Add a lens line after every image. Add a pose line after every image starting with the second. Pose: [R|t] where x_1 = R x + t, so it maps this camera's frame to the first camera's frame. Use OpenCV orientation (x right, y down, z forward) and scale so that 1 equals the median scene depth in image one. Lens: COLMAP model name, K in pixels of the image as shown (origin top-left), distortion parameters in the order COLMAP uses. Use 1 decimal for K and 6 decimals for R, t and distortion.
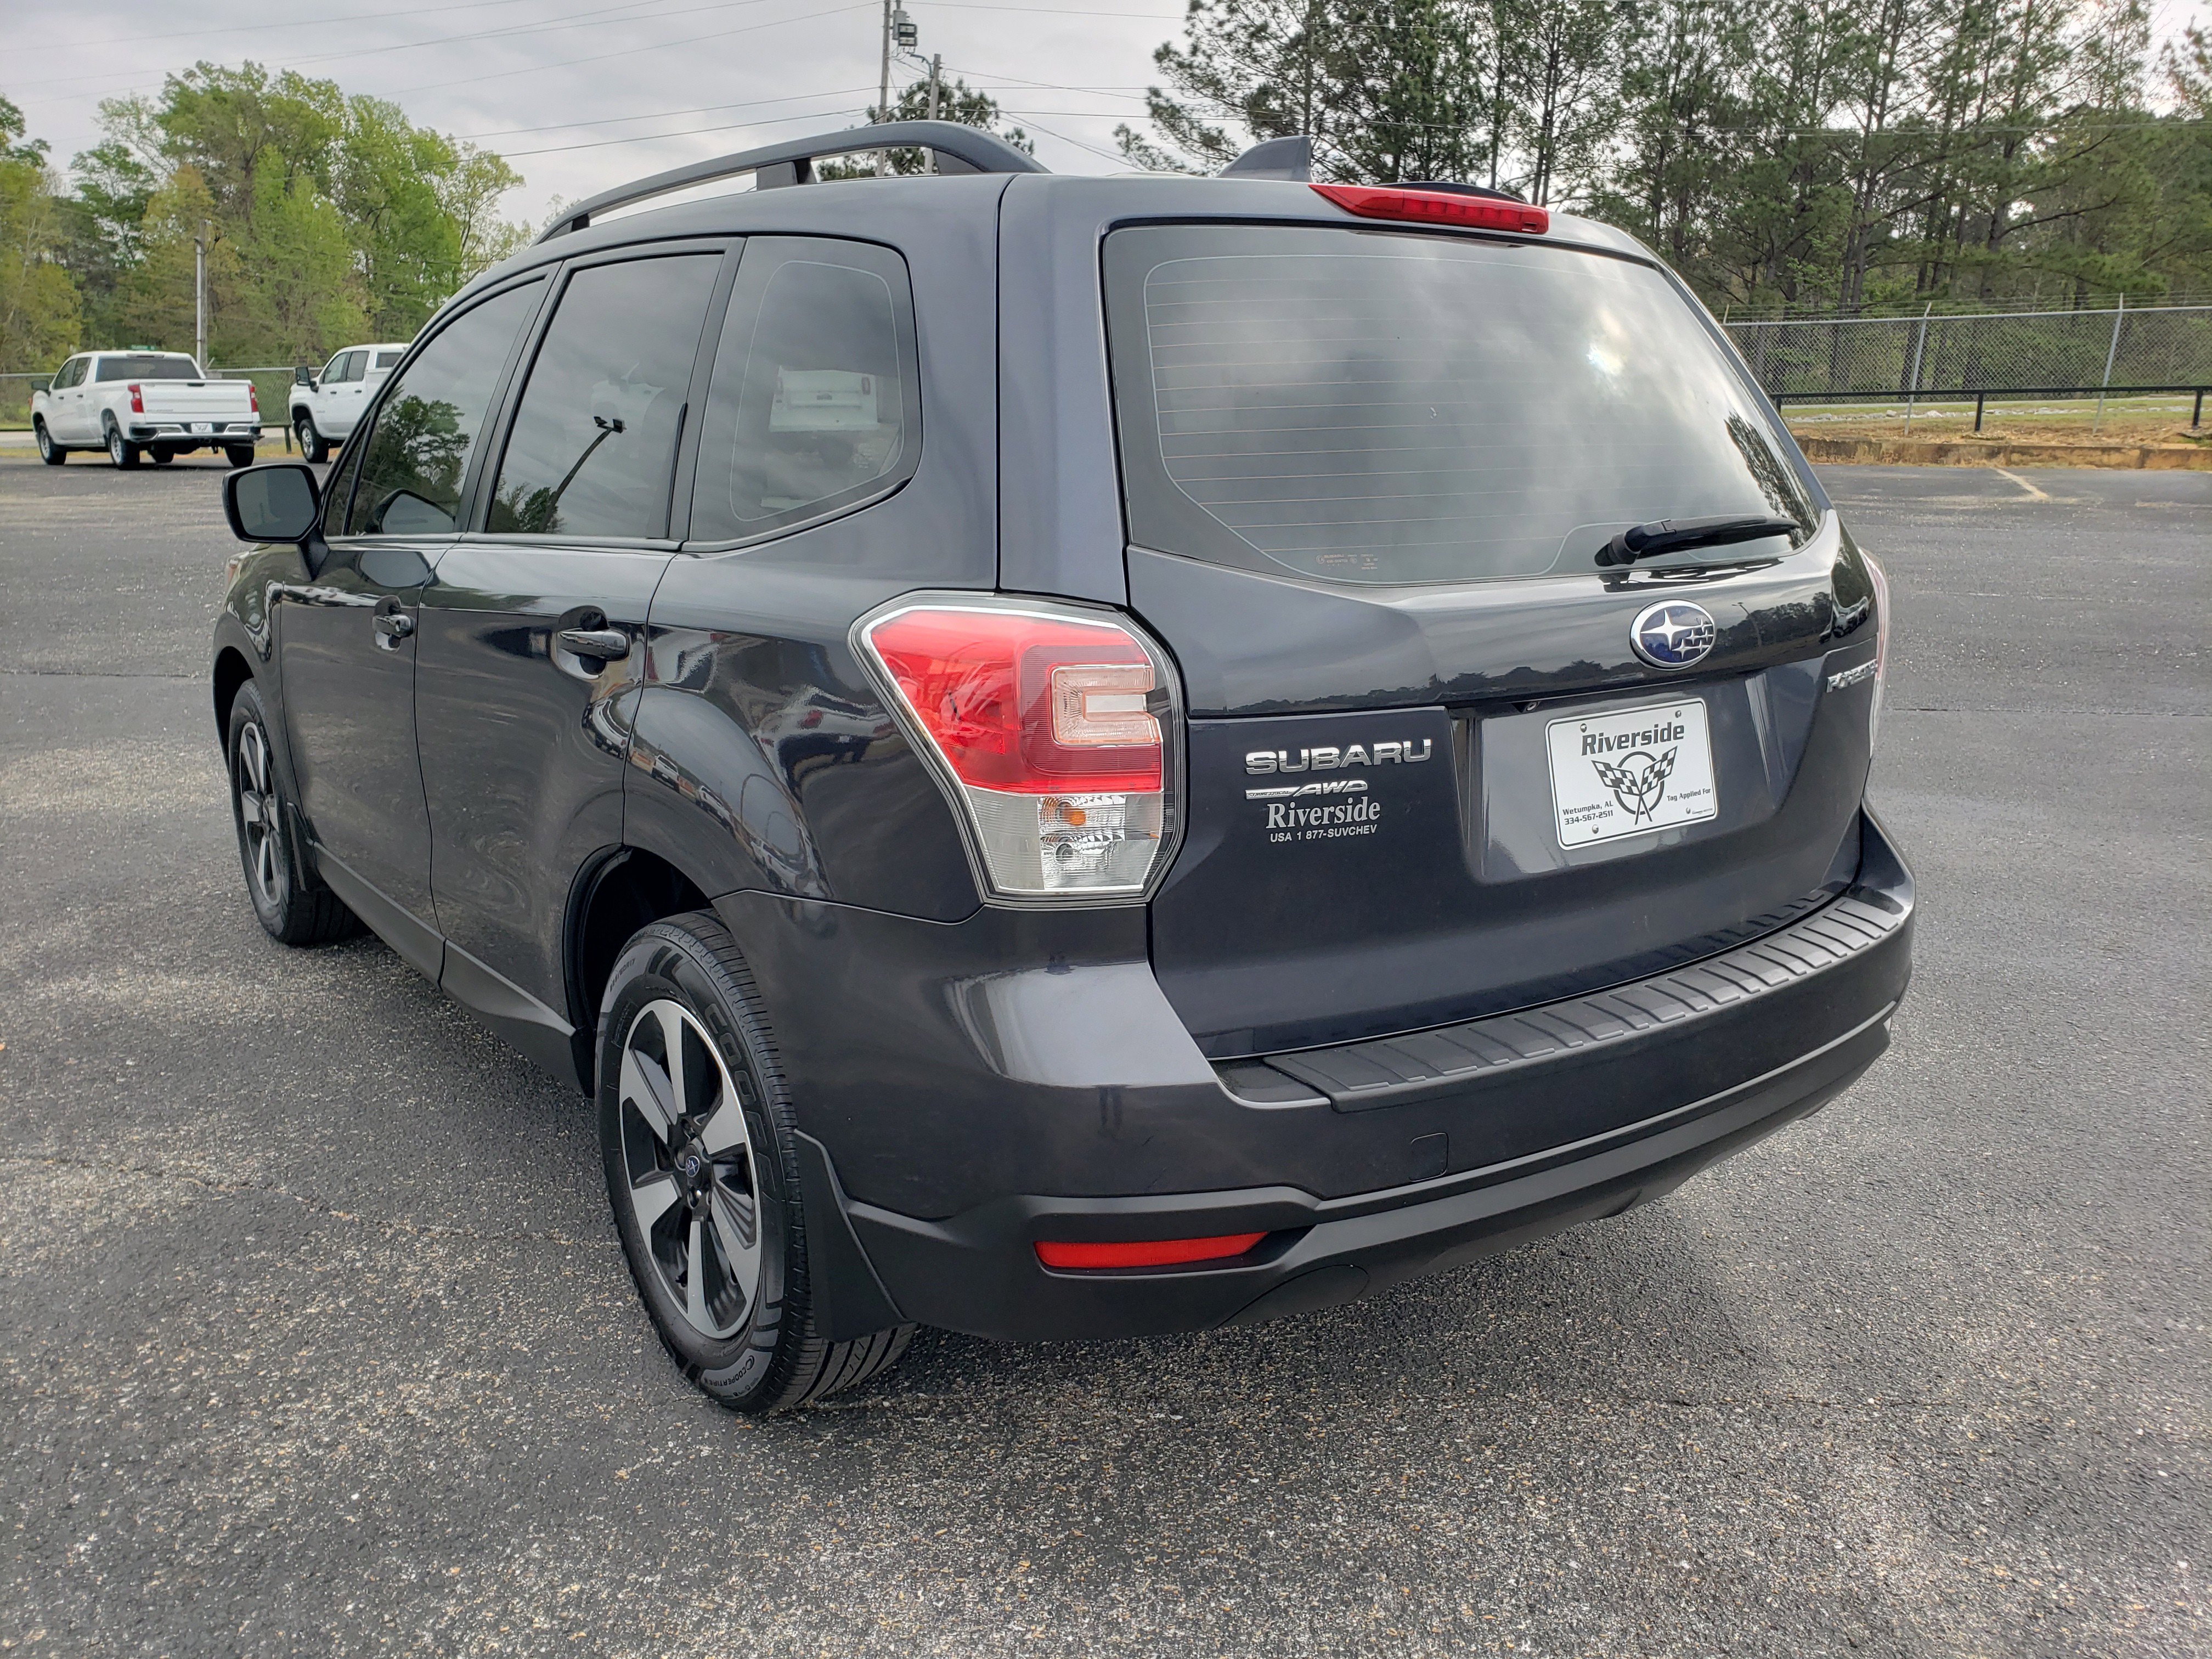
lens RADIAL K [[1733.9, 0, 1118.7], [0, 1733.9, 850.2], [0, 0, 1]] dist [0.028739, -0.015210]
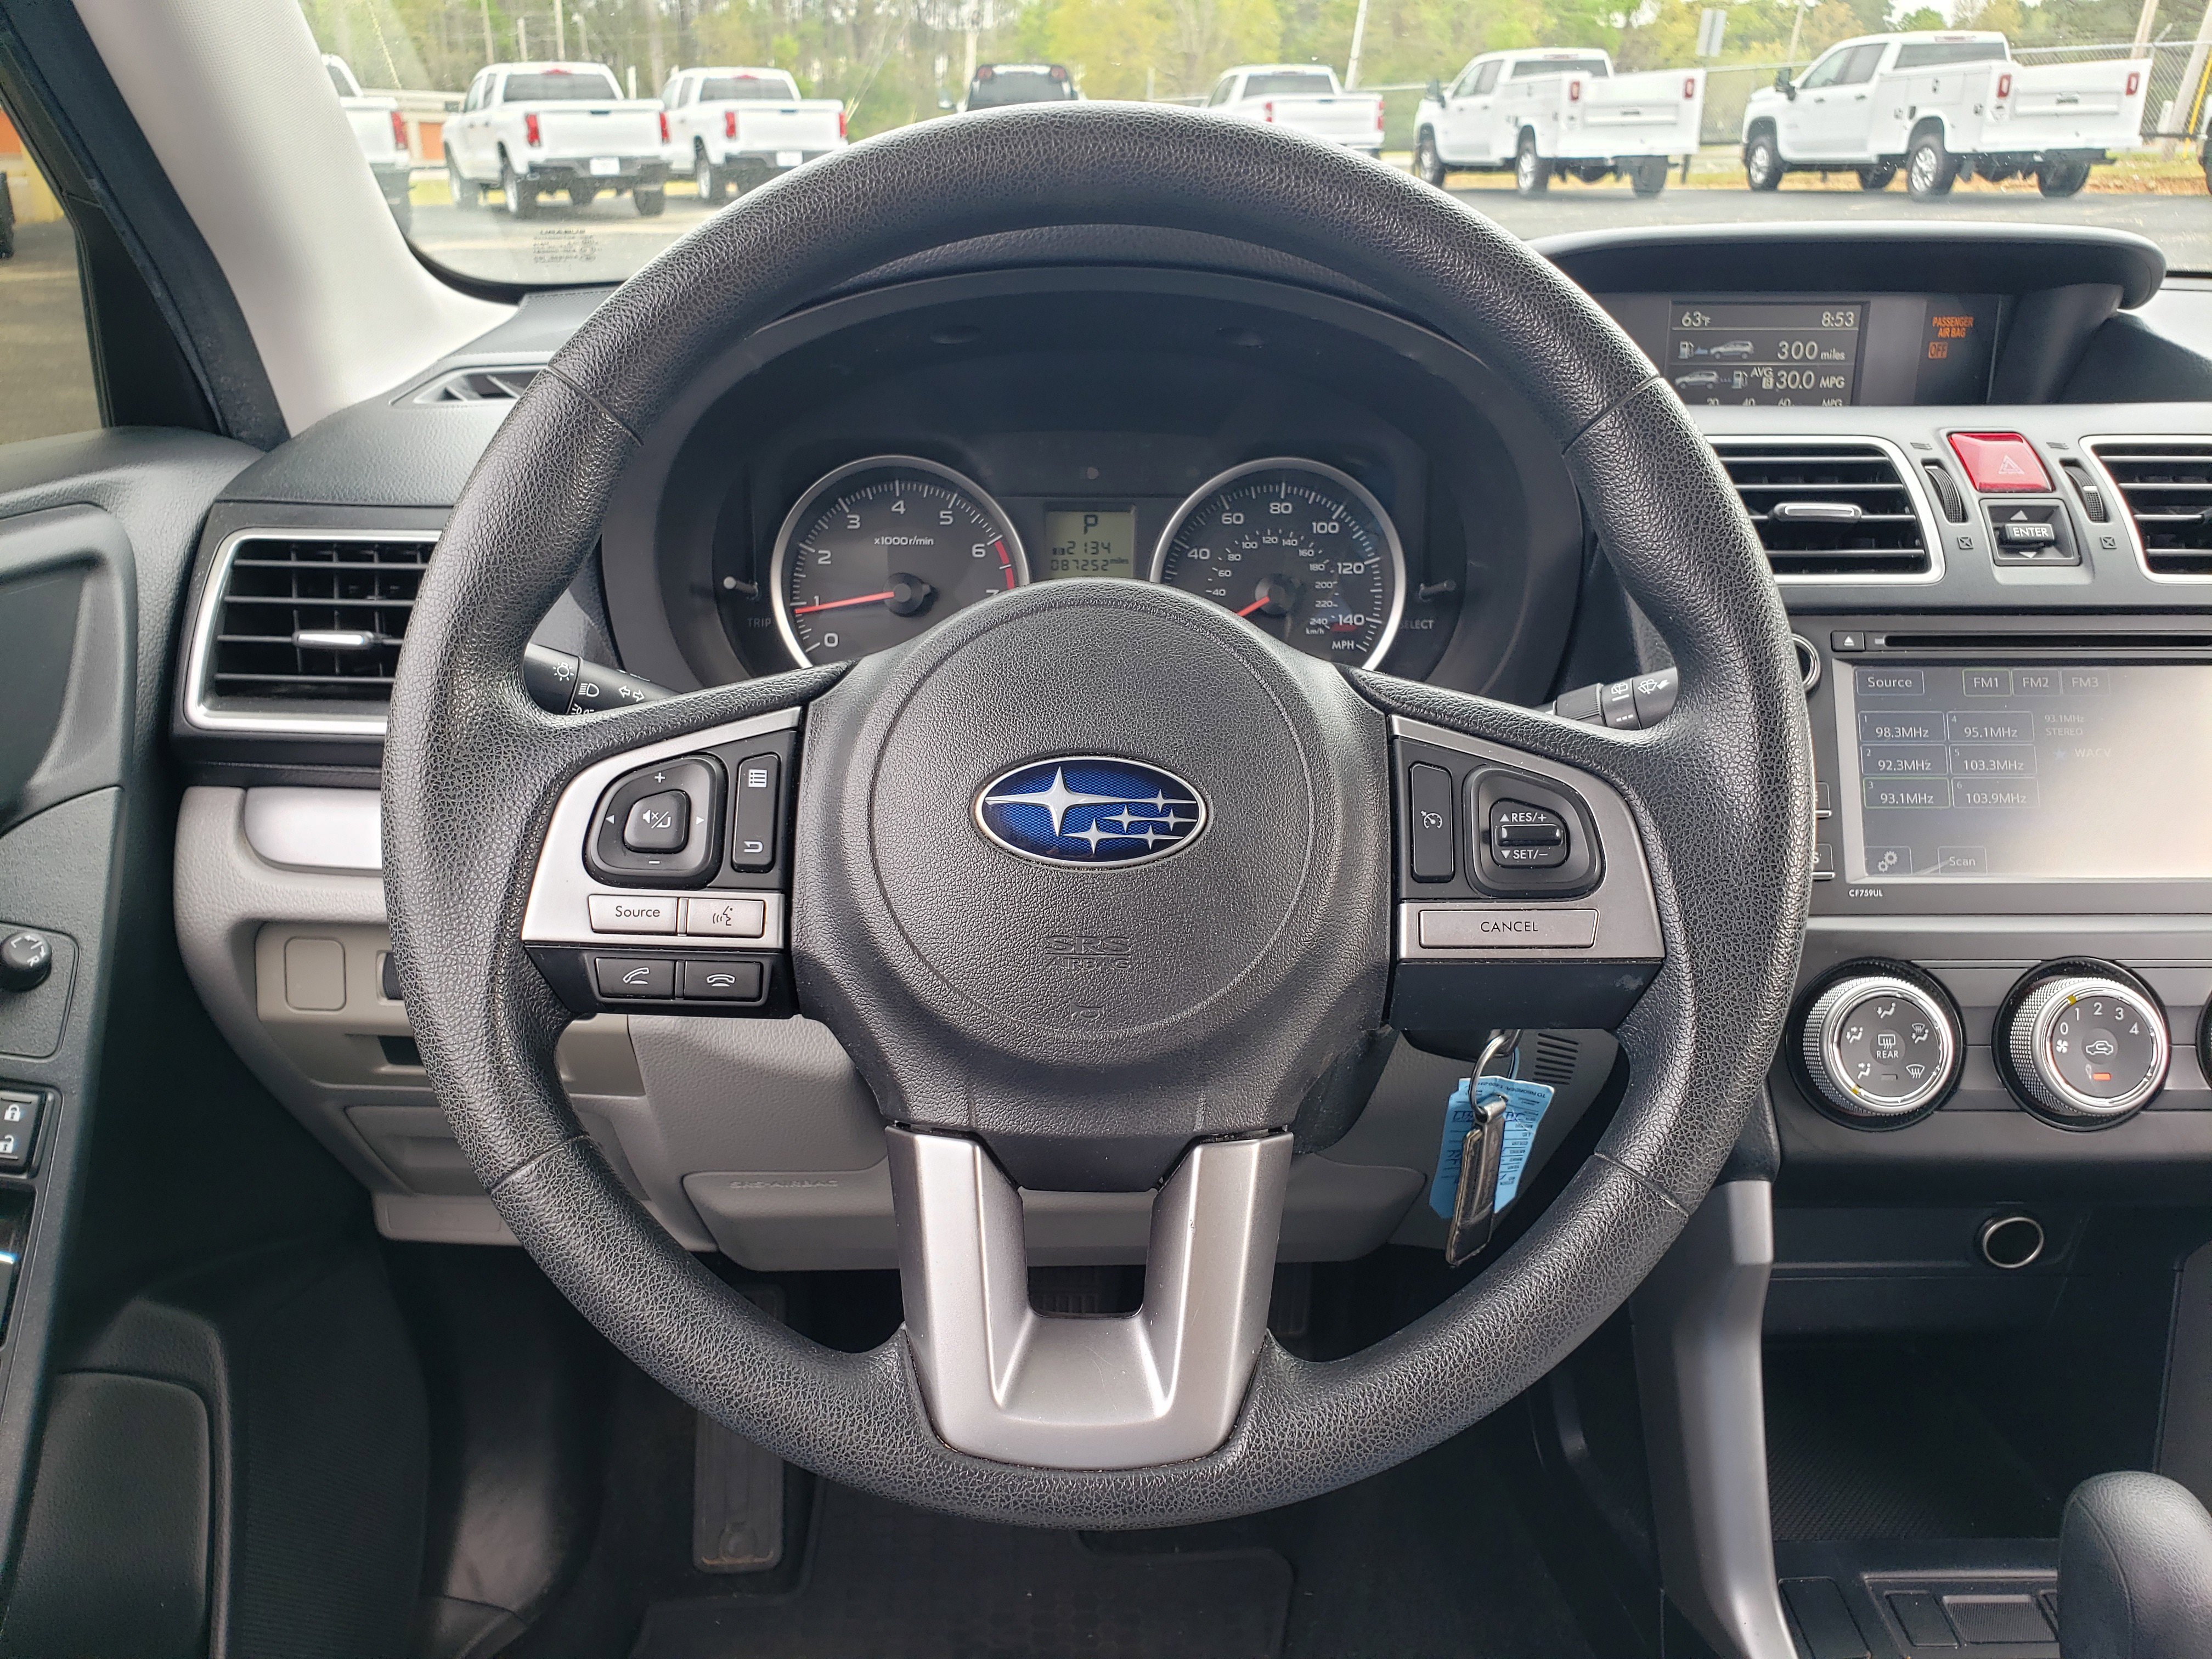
lens RADIAL K [[1733.9, 0, 1103.3], [0, 1733.9, 854.2], [0, 0, 1]] dist [0.028739, -0.015210]
pose [[0.816648, 0.220143, -0.533501, -0.038332], [-0.143034, 0.972755, 0.182450, -0.026886], [0.559131, -0.072689, 0.825886, 0.129761]]
